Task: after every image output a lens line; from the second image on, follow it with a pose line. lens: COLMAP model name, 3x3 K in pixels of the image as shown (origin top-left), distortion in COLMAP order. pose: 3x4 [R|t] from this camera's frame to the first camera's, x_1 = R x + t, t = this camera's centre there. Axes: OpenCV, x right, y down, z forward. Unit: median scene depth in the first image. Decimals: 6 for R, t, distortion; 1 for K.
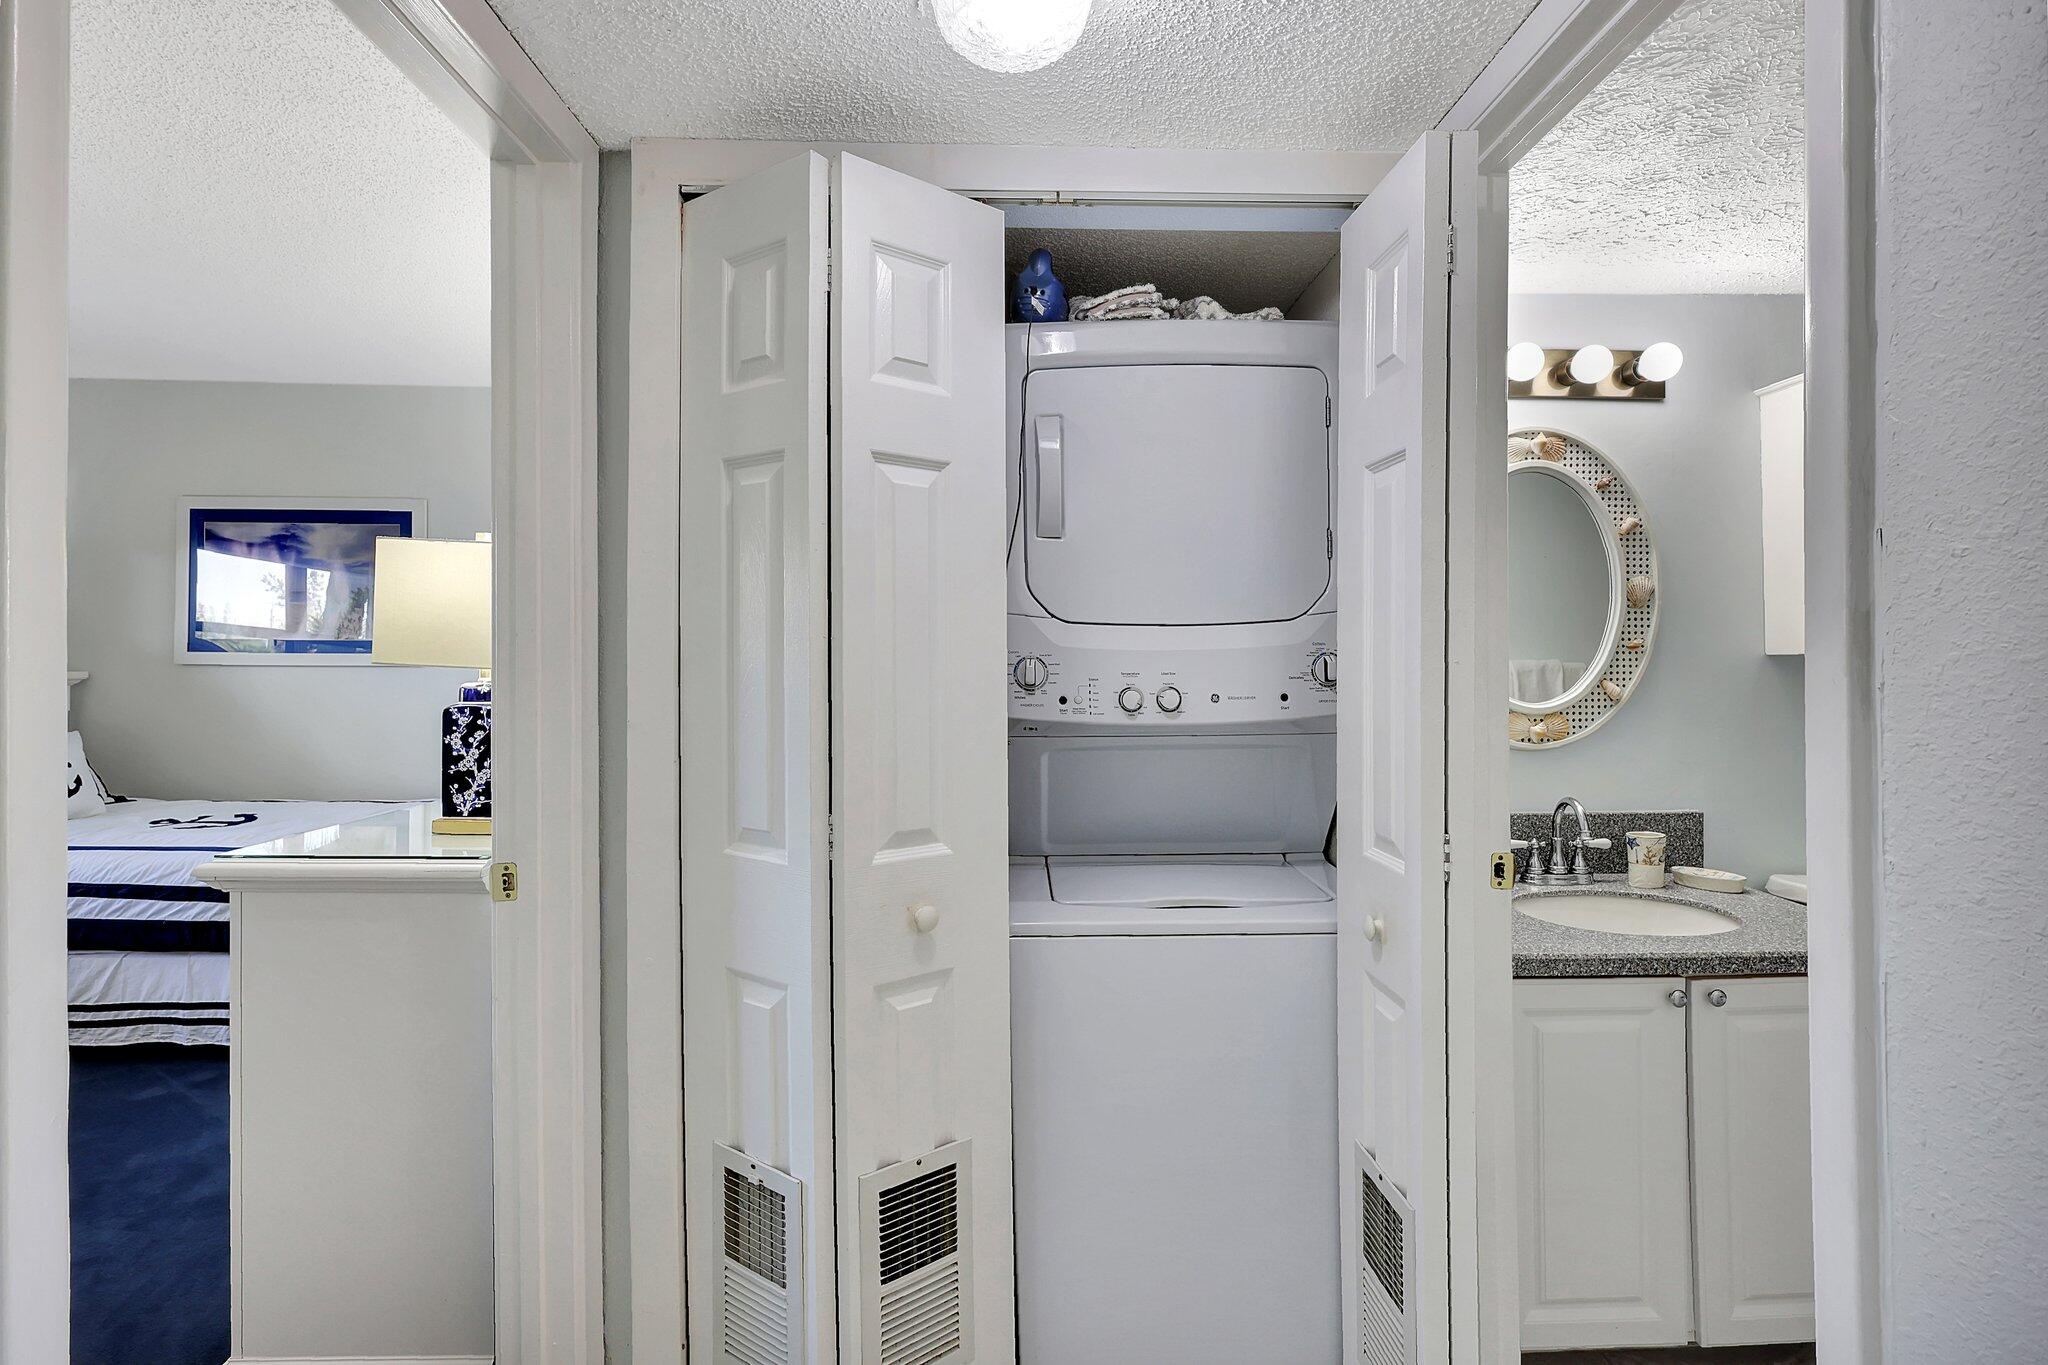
lens RADIAL K [[977.3, 0, 1039.5], [0, 977.3, 647.8], [0, 0, 1]] dist [0.000935, -0.000275]
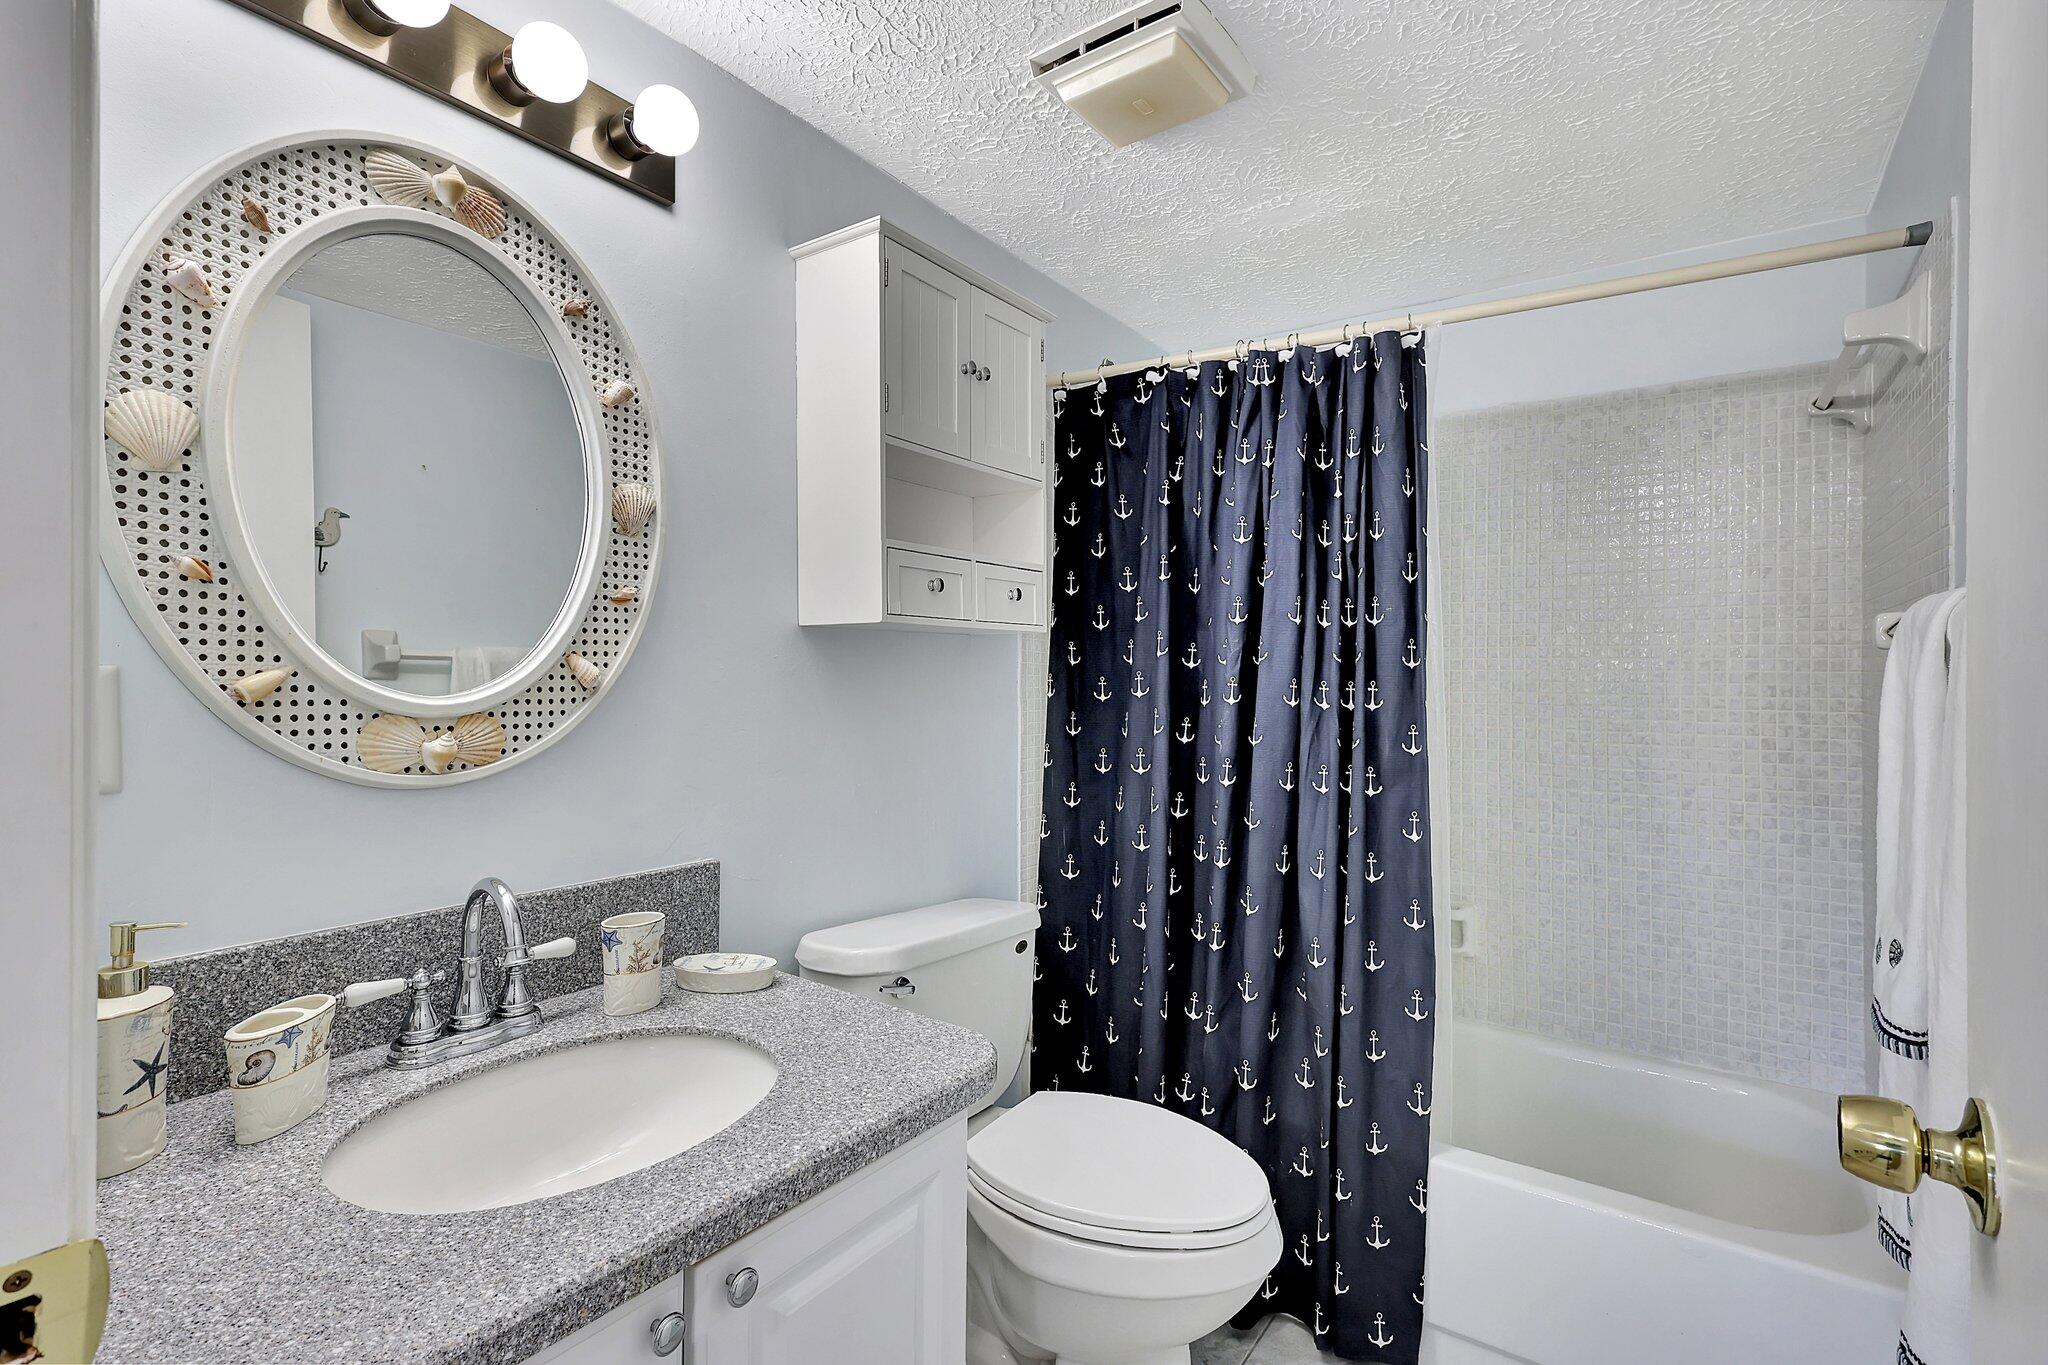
lens RADIAL K [[947.8, 0, 1024.0], [0, 947.8, 682.5], [0, 0, 1]] dist [0.001009, -0.000006]
pose [[0.615420, 0.000674, 0.788199, 0.303650], [-0.017110, 0.999775, 0.012504, 0.038086], [-0.788013, -0.021181, 0.615294, 0.451177]]
